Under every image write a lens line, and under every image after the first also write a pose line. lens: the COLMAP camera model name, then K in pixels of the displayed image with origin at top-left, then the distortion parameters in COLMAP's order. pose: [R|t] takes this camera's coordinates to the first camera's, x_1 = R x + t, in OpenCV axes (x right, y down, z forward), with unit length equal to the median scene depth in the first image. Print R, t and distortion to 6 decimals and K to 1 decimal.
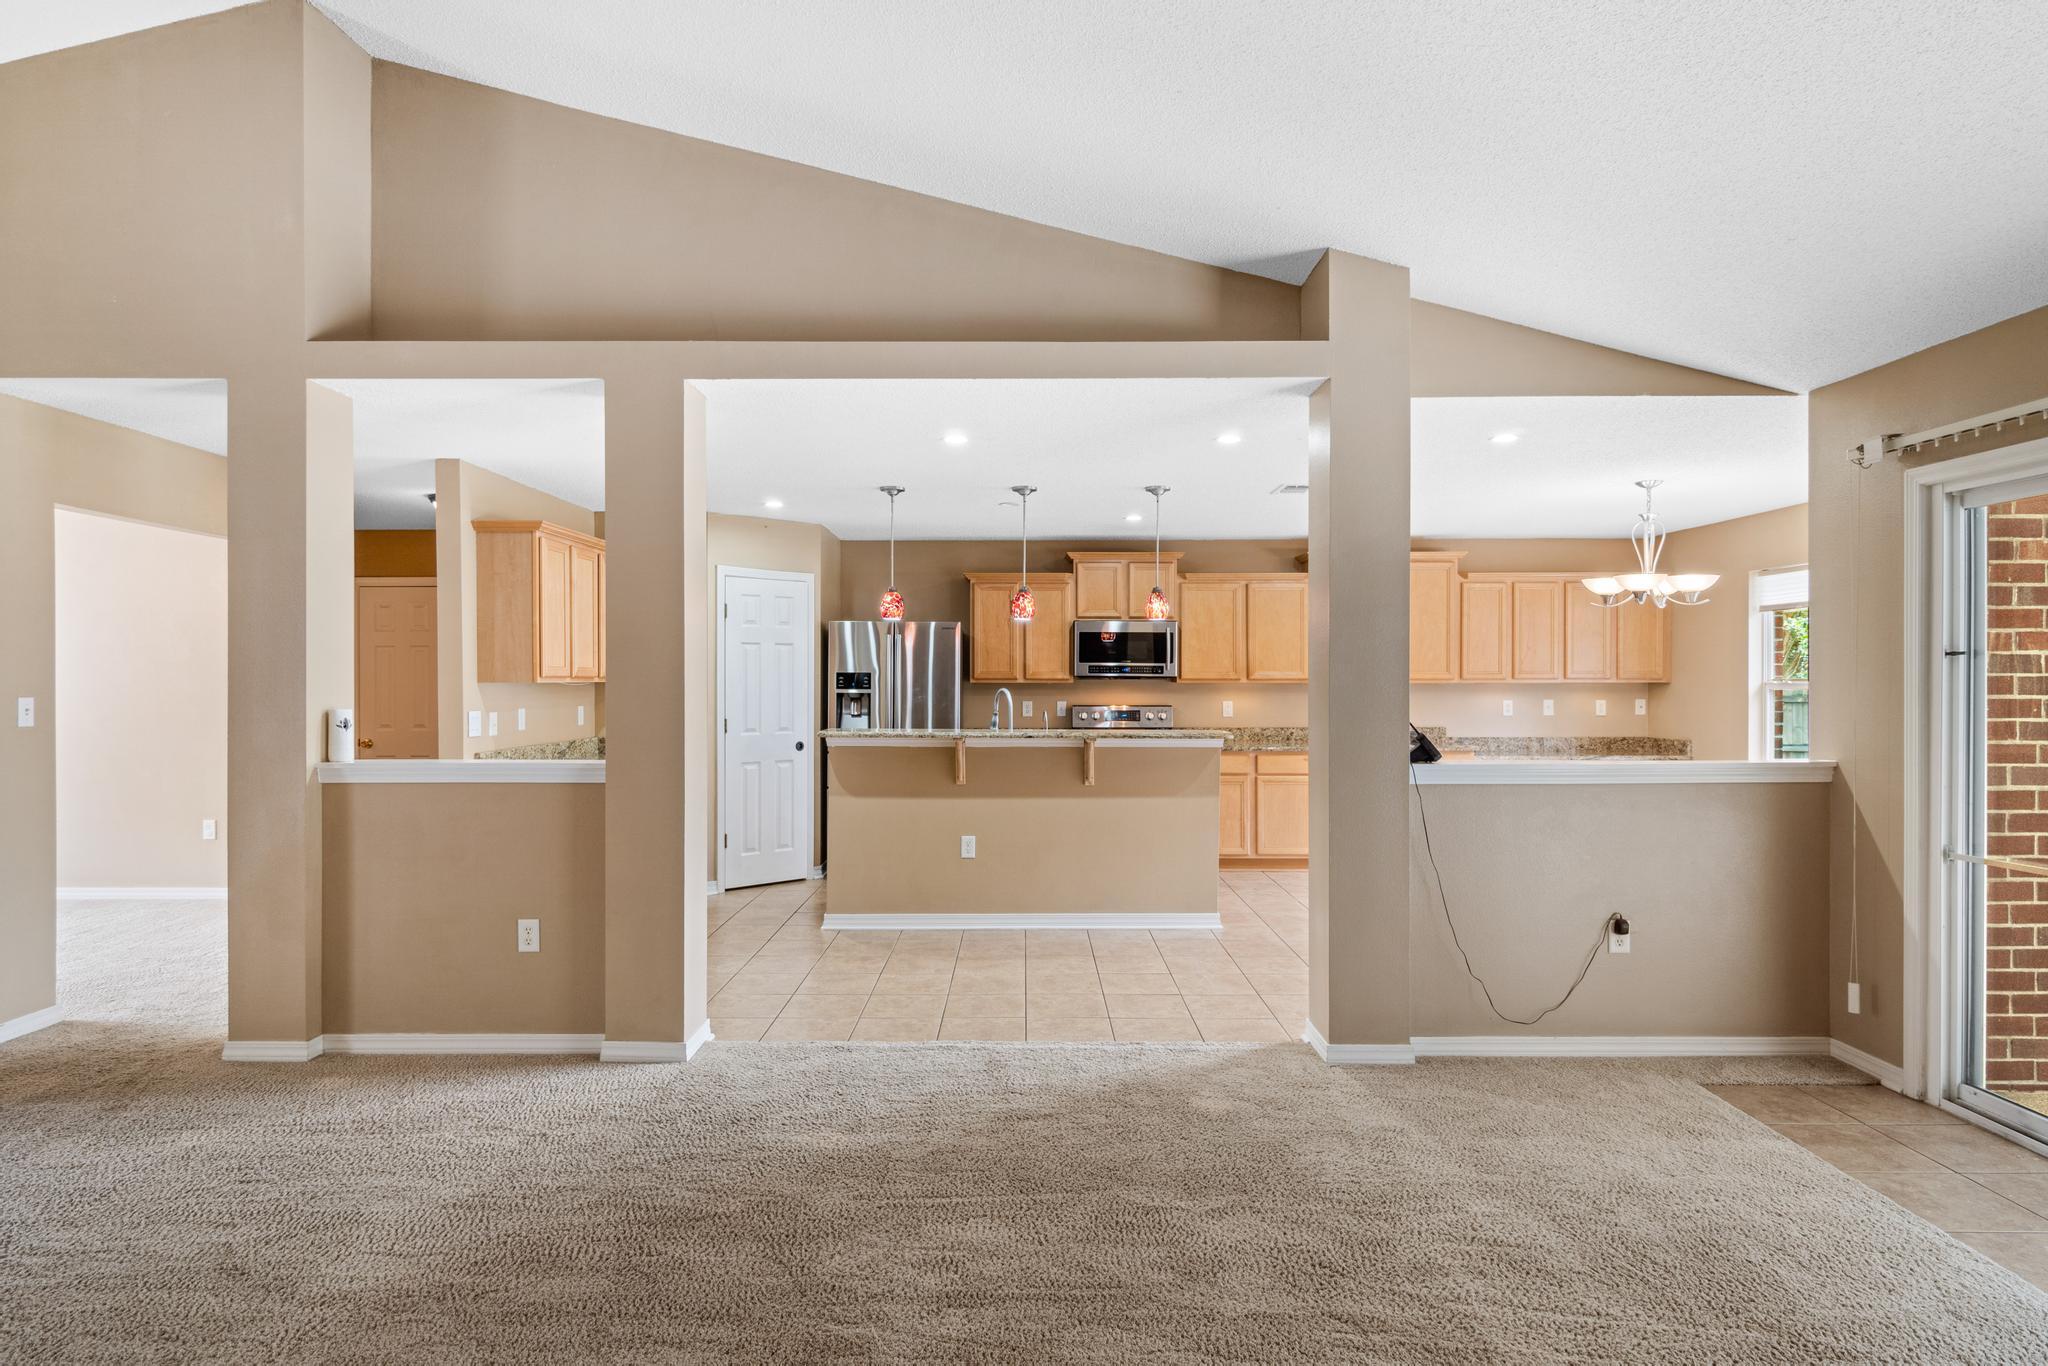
lens RADIAL K [[1115.6, 0, 1018.2], [0, 1115.6, 683.5], [0, 0, 1]] dist [0.000926, -0.001145]
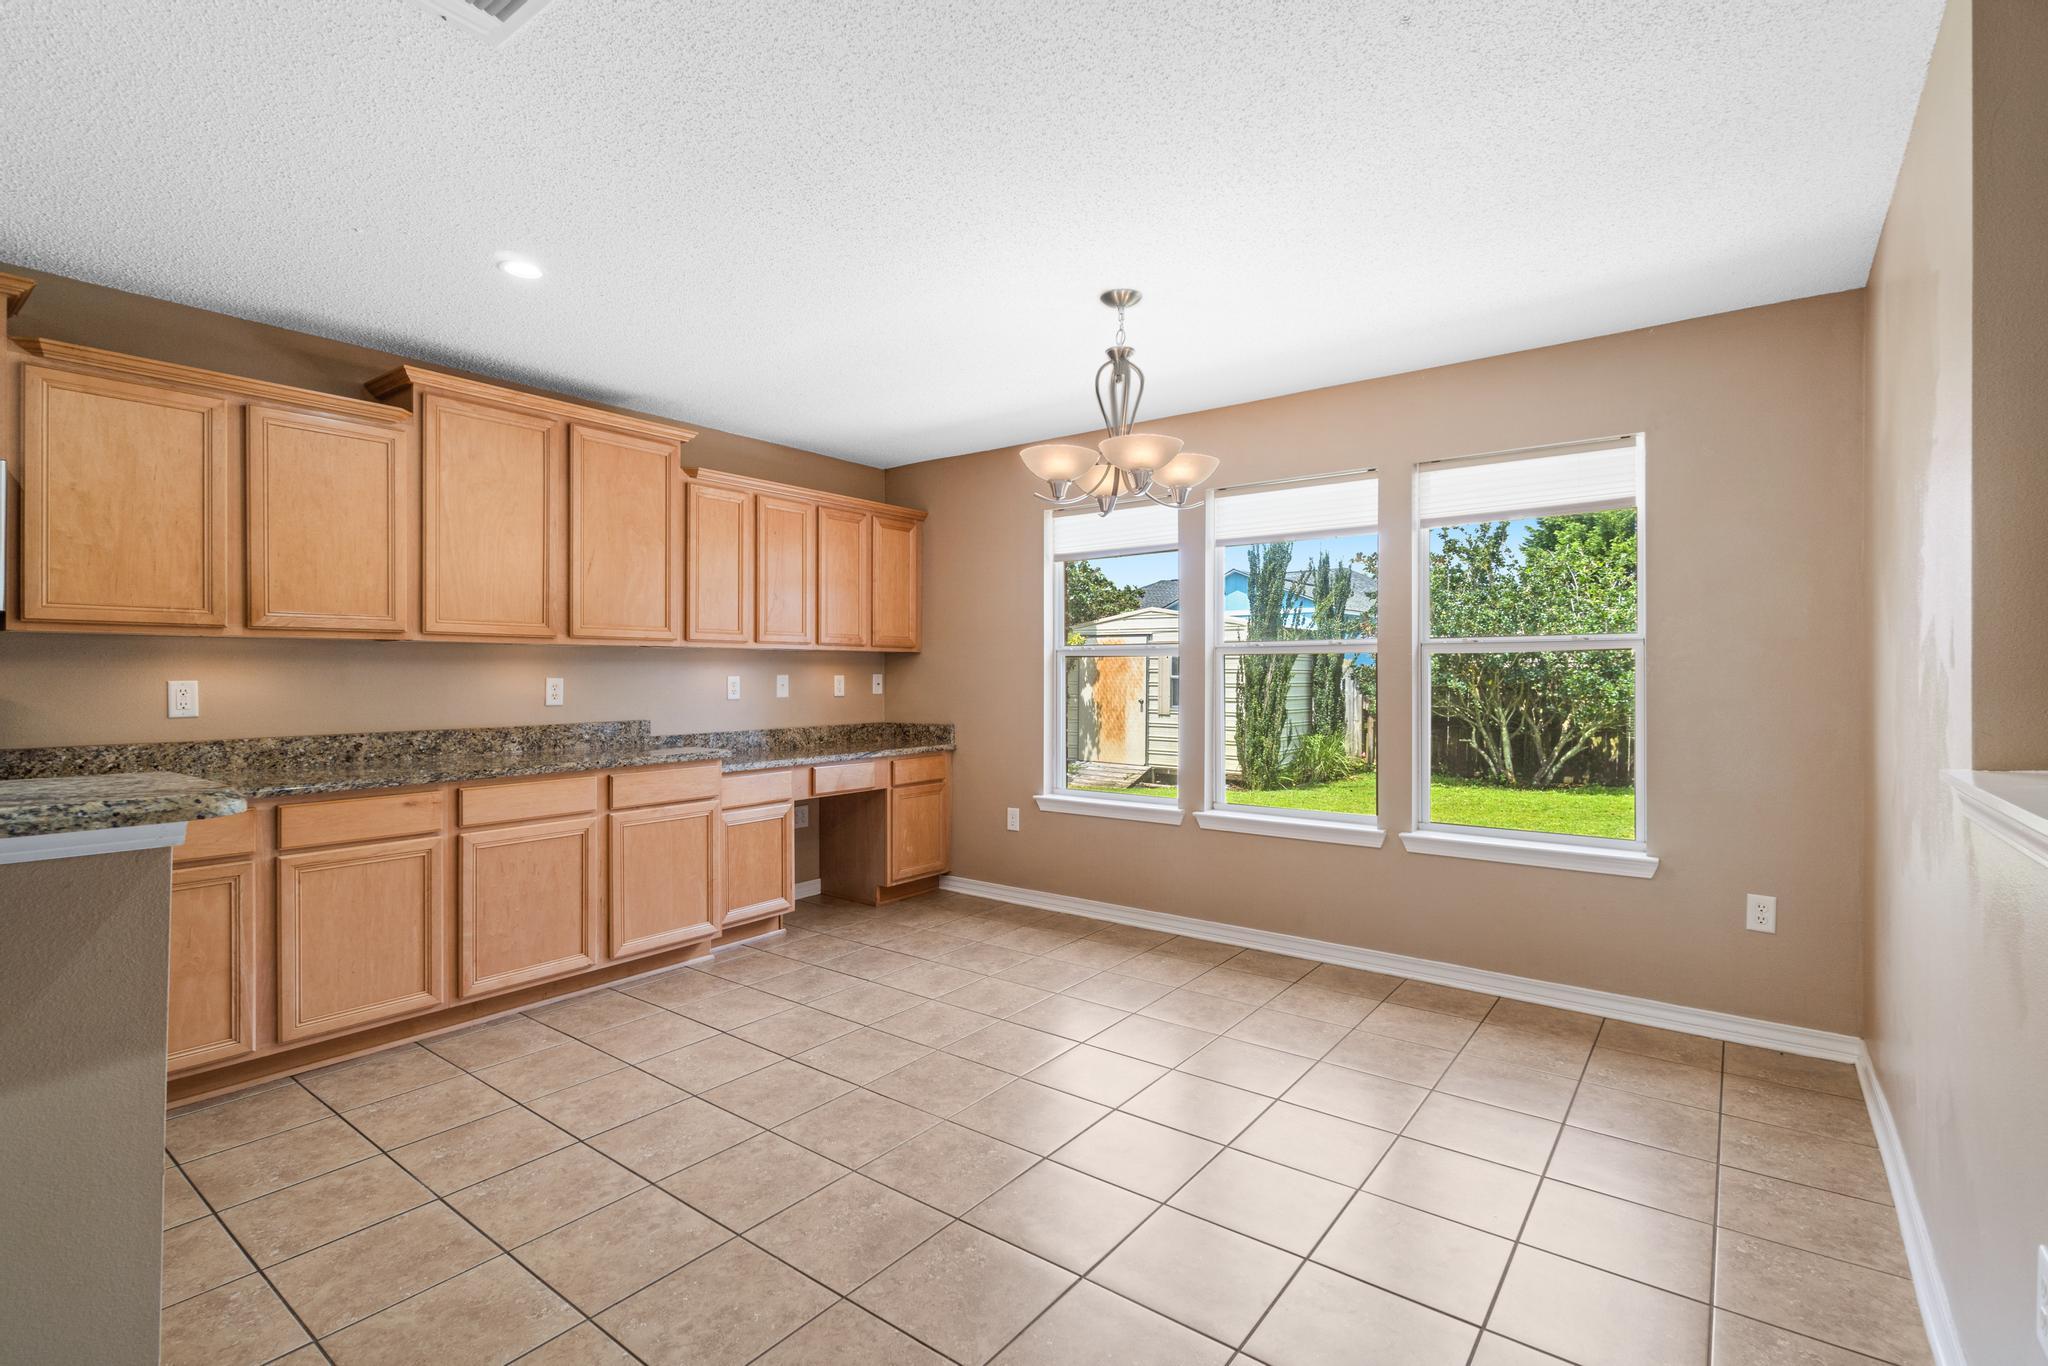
lens RADIAL K [[939.9, 0, 1014.5], [0, 939.9, 671.9], [0, 0, 1]] dist [-0.000356, -0.000179]
pose [[0.606066, 0.000619, 0.795414, 0.109433], [0.001906, 0.999996, -0.002231, 0.016486], [-0.795412, 0.002868, 0.606062, 0.612674]]
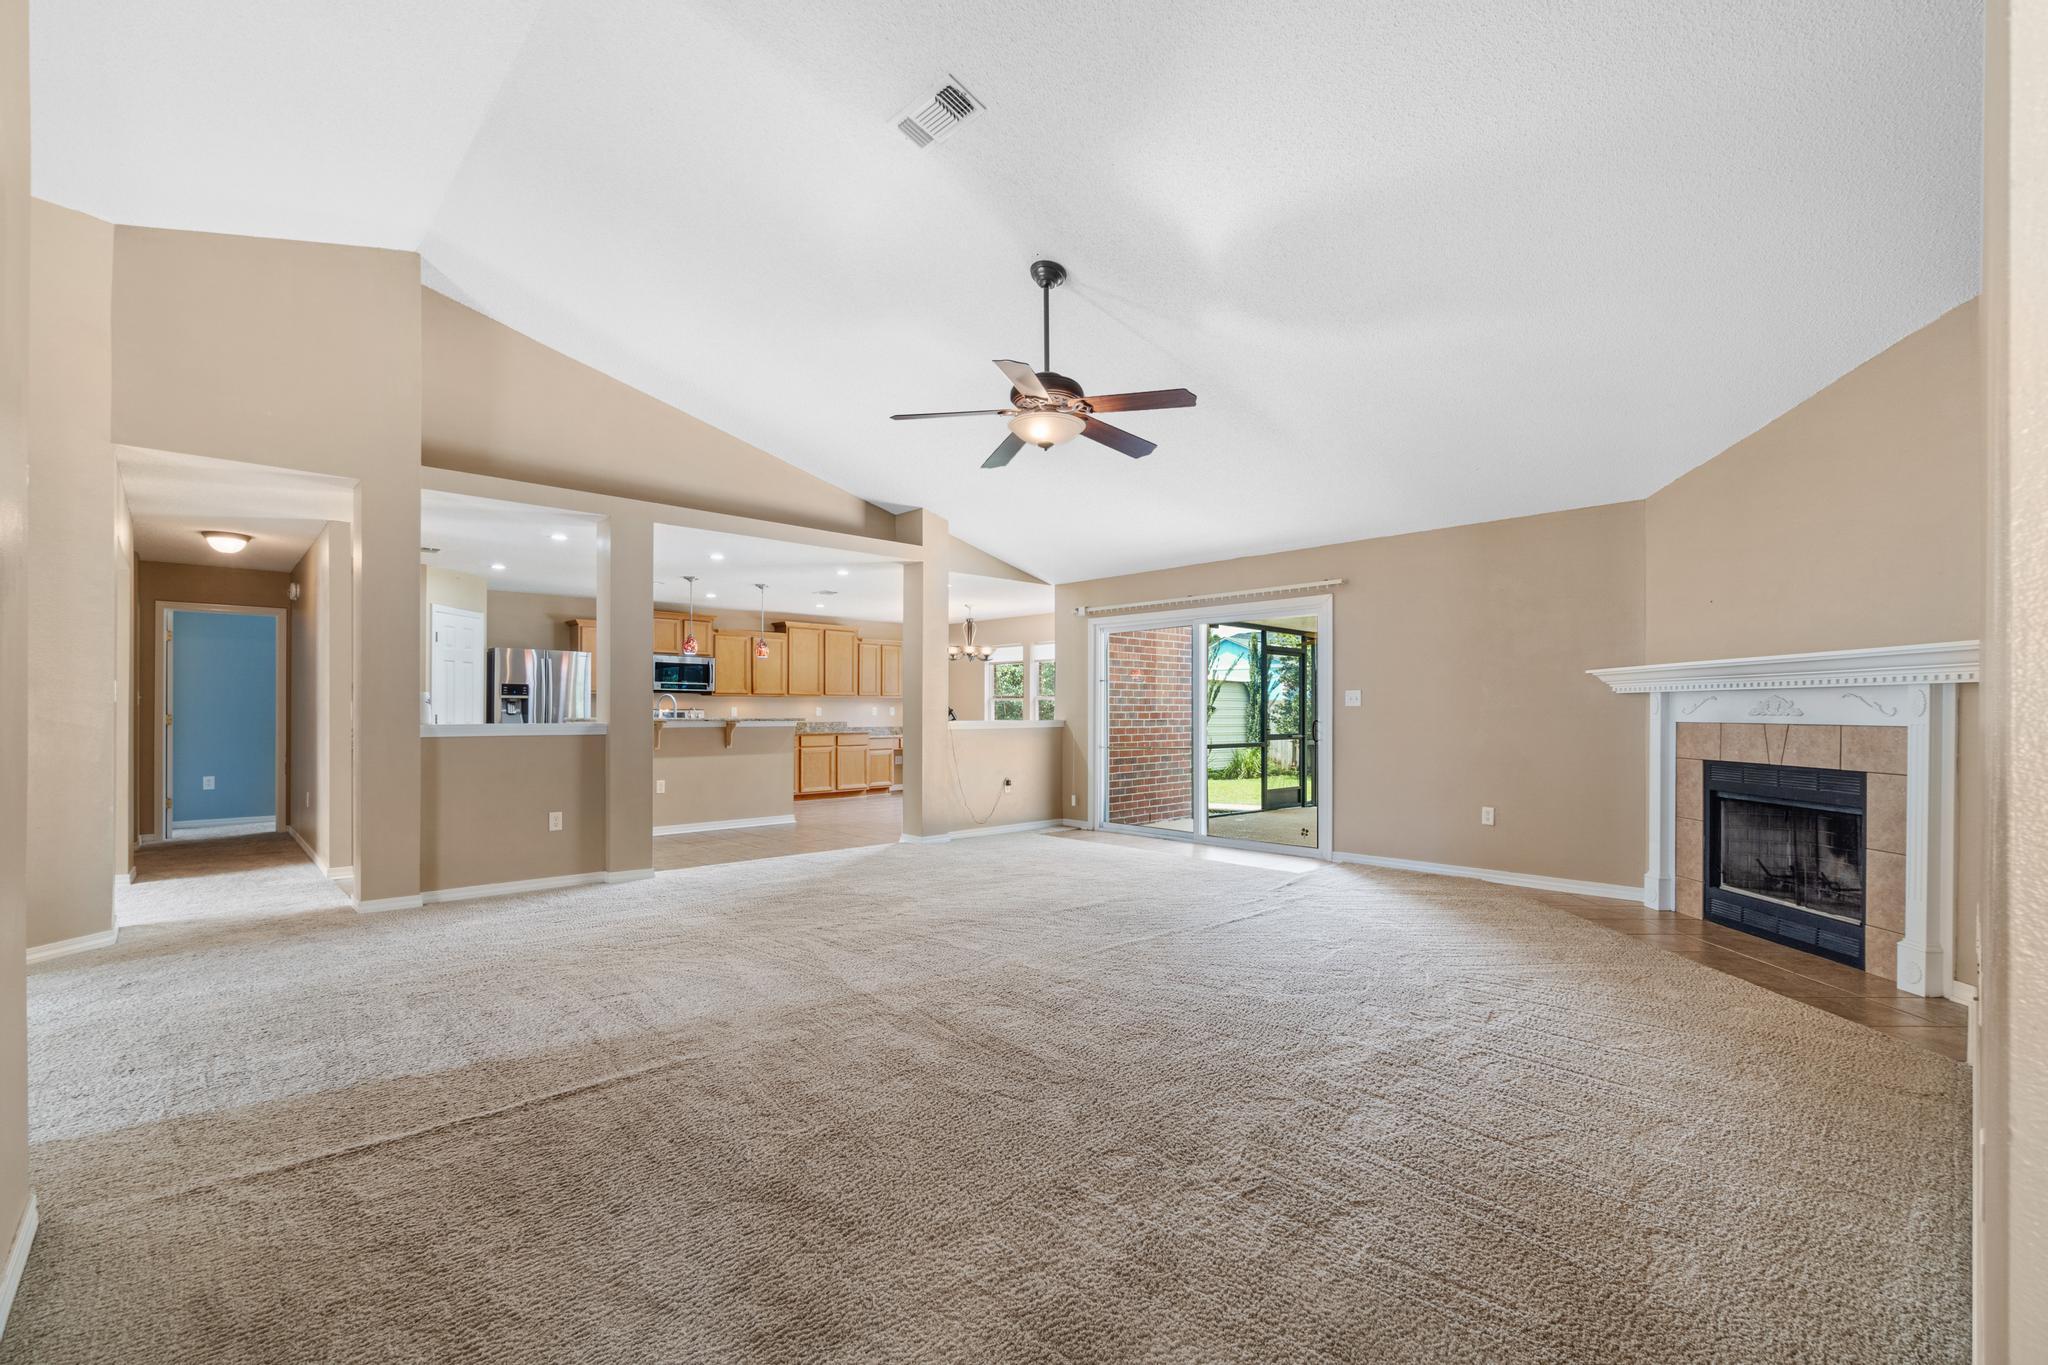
lens RADIAL K [[891.1, 0, 1009.7], [0, 891.1, 711.1], [0, 0, 1]] dist [-0.001154, -0.000189]
pose [[0.730722, 0.002338, 0.682671, -0.487702], [0.000280, 0.999993, -0.003726, 0.031210], [-0.682675, 0.002914, 0.730716, -0.292650]]
